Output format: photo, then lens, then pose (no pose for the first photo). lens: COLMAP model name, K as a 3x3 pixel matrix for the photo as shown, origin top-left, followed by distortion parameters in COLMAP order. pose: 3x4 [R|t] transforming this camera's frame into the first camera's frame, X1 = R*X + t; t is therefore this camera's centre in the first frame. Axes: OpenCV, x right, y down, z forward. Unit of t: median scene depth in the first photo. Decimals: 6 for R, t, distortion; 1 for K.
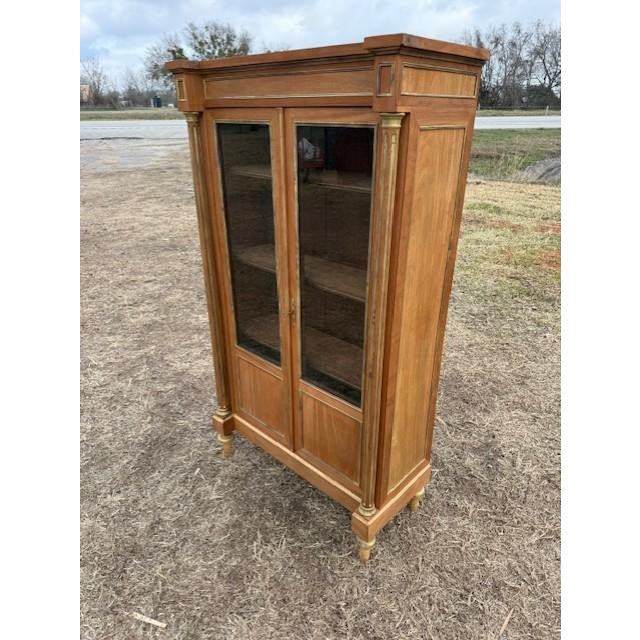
lens RADIAL K [[452.6, 0, 325.4], [0, 452.6, 321.4], [0, 0, 1]] dist [0.003709, -0.003488]
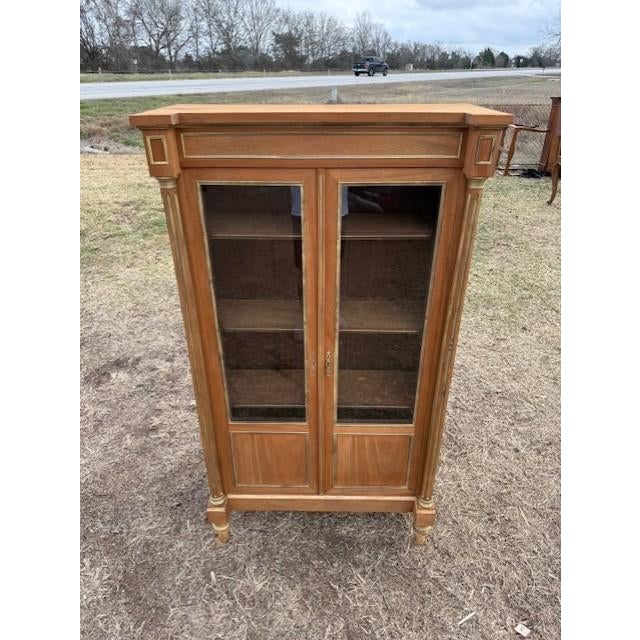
lens RADIAL K [[450.0, 0, 320.0], [0, 450.0, 320.0], [0, 0, 1]] dist [0.002144, -0.002751]
pose [[0.750970, -0.321610, 0.576724, -0.548762], [0.282055, 0.945925, 0.160222, -0.244510], [-0.597067, 0.042346, 0.801073, 0.206860]]
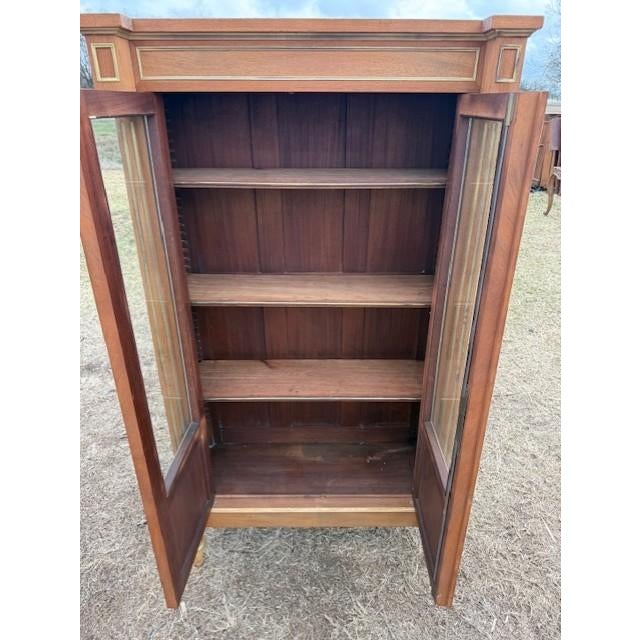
lens RADIAL K [[451.2, 0, 326.5], [0, 451.2, 315.9], [0, 0, 1]] dist [-0.004501, 0.002030]
pose [[0.735745, -0.289798, 0.612125, -0.490603], [0.282770, 0.952723, 0.111171, -0.141828], [-0.615402, 0.091297, 0.782908, 0.314308]]
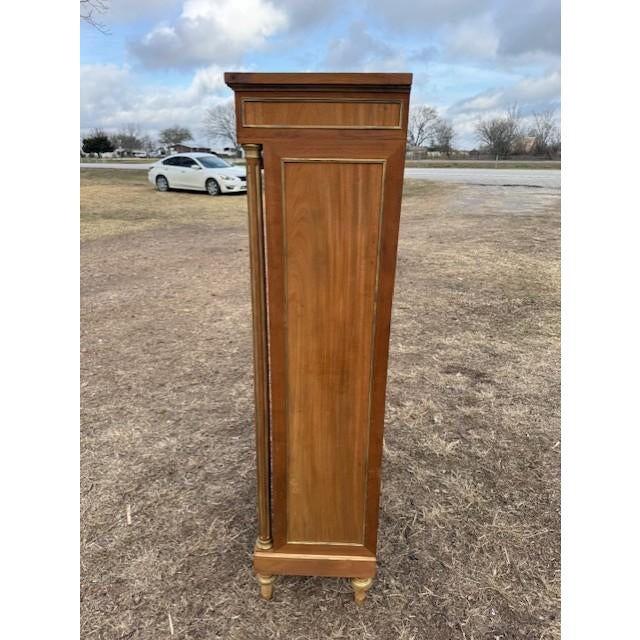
lens RADIAL K [[459.6, 0, 326.8], [0, 459.6, 323.9], [0, 0, 1]] dist [0.005523, -0.006869]
pose [[0.662628, 0.259396, -0.702593, 0.671854], [-0.325287, 0.944683, 0.041991, -0.100049], [0.674620, 0.200720, 0.710352, 0.261971]]
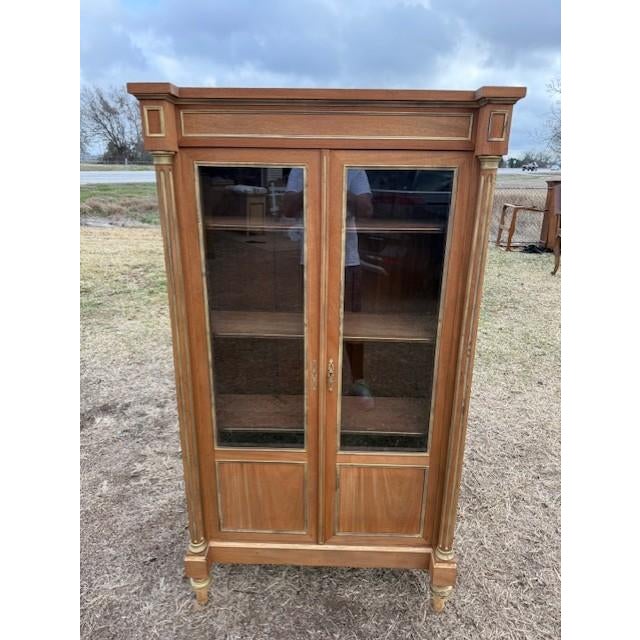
lens RADIAL K [[451.2, 0, 326.5], [0, 451.2, 315.9], [0, 0, 1]] dist [-0.004501, 0.002030]
pose [[0.754917, -0.195824, 0.625902, -0.532985], [0.265908, 0.963808, -0.019175, -0.106013], [-0.599495, 0.180908, 0.779666, 0.279276]]
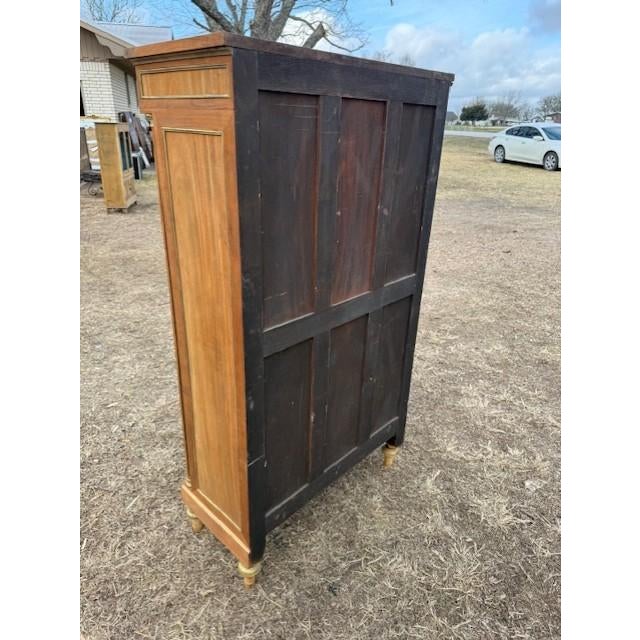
lens RADIAL K [[463.6, 0, 320.0], [0, 463.6, 320.0], [0, 0, 1]] dist [-0.003884, 0.000491]
pose [[-0.020403, 0.396654, -0.917741, 0.842237], [-0.446898, 0.817508, 0.363268, -0.384064], [0.894352, 0.417548, 0.160584, 0.833034]]
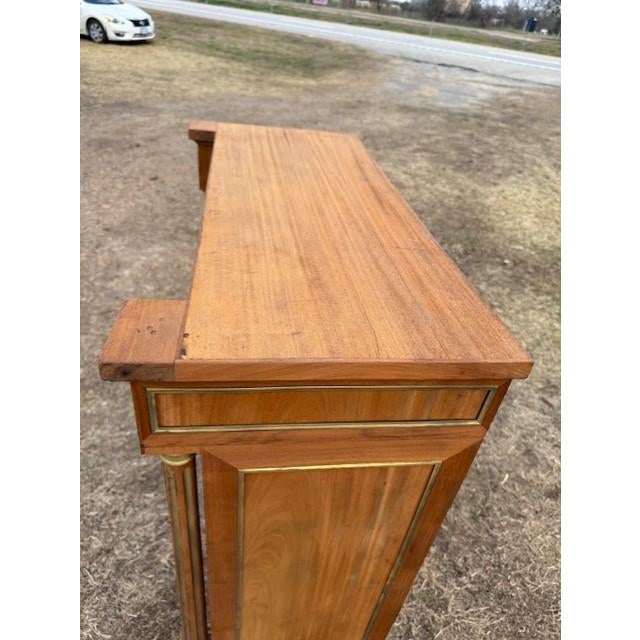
lens RADIAL K [[467.0, 0, 329.4], [0, 467.0, 322.6], [0, 0, 1]] dist [-0.013341, -0.011608]
pose [[0.767374, 0.440940, -0.465520, 0.273919], [-0.378262, 0.897534, 0.226609, -0.447944], [0.517741, 0.002195, 0.855535, 0.382551]]
